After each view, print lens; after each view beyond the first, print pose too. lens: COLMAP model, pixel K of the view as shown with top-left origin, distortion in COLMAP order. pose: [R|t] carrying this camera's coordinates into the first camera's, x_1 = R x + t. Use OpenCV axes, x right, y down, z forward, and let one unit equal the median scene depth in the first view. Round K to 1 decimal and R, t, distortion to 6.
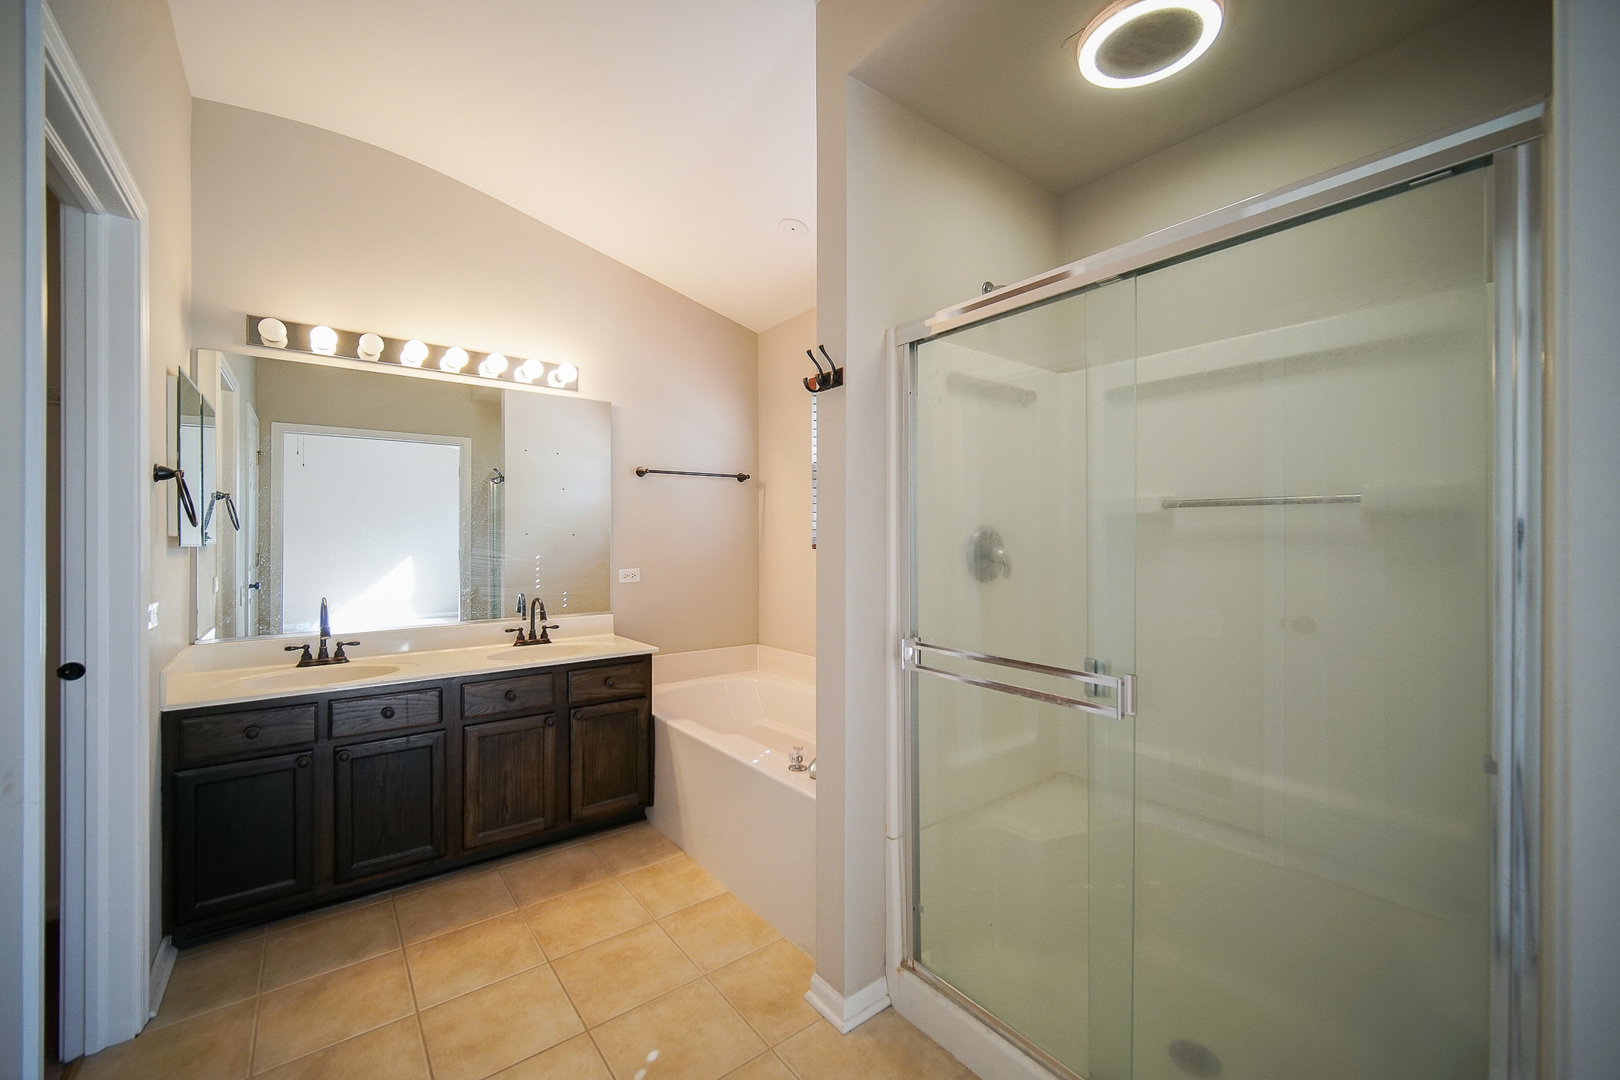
lens RADIAL K [[641.6, 0, 808.6], [0, 641.6, 537.9], [0, 0, 1]] dist [-0.000249, 0.000069]
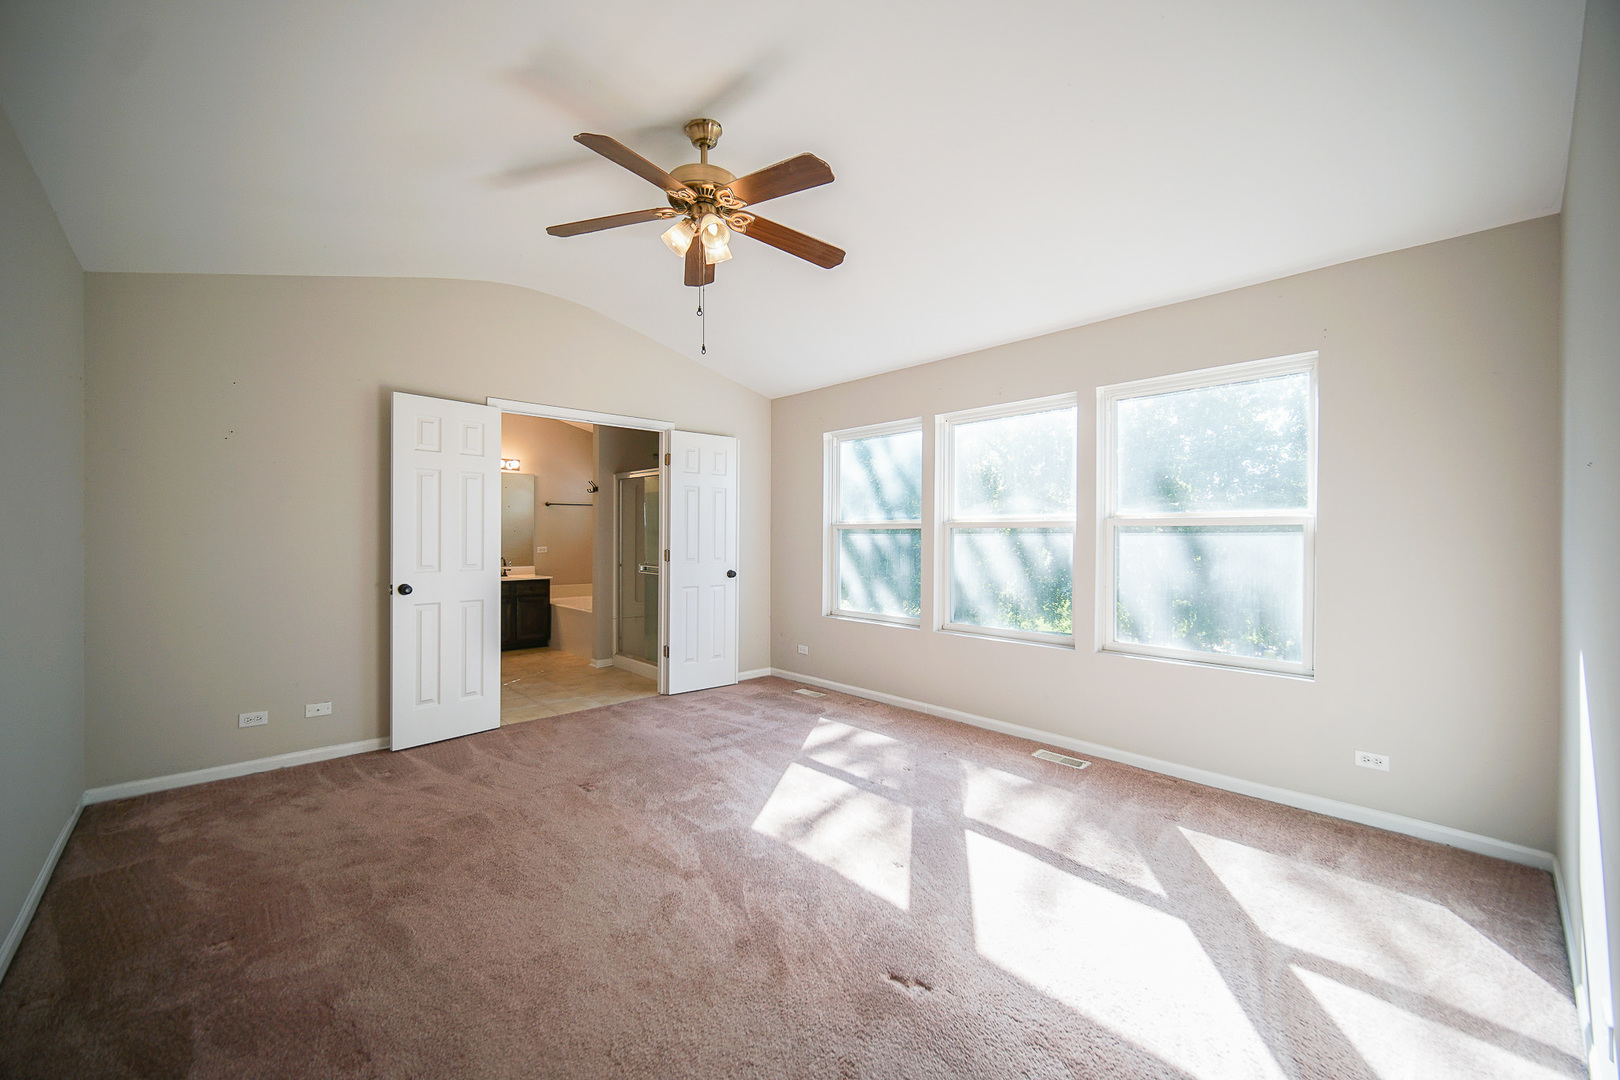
lens RADIAL K [[635.4, 0, 810.0], [0, 635.4, 540.0], [0, 0, 1]] dist [-0.000588, -0.000002]
pose [[0.994951, 0.004839, 0.100244, 0.528027], [-0.005960, 0.999923, 0.010892, -0.007538], [-0.100183, -0.011435, 0.994903, -1.607067]]
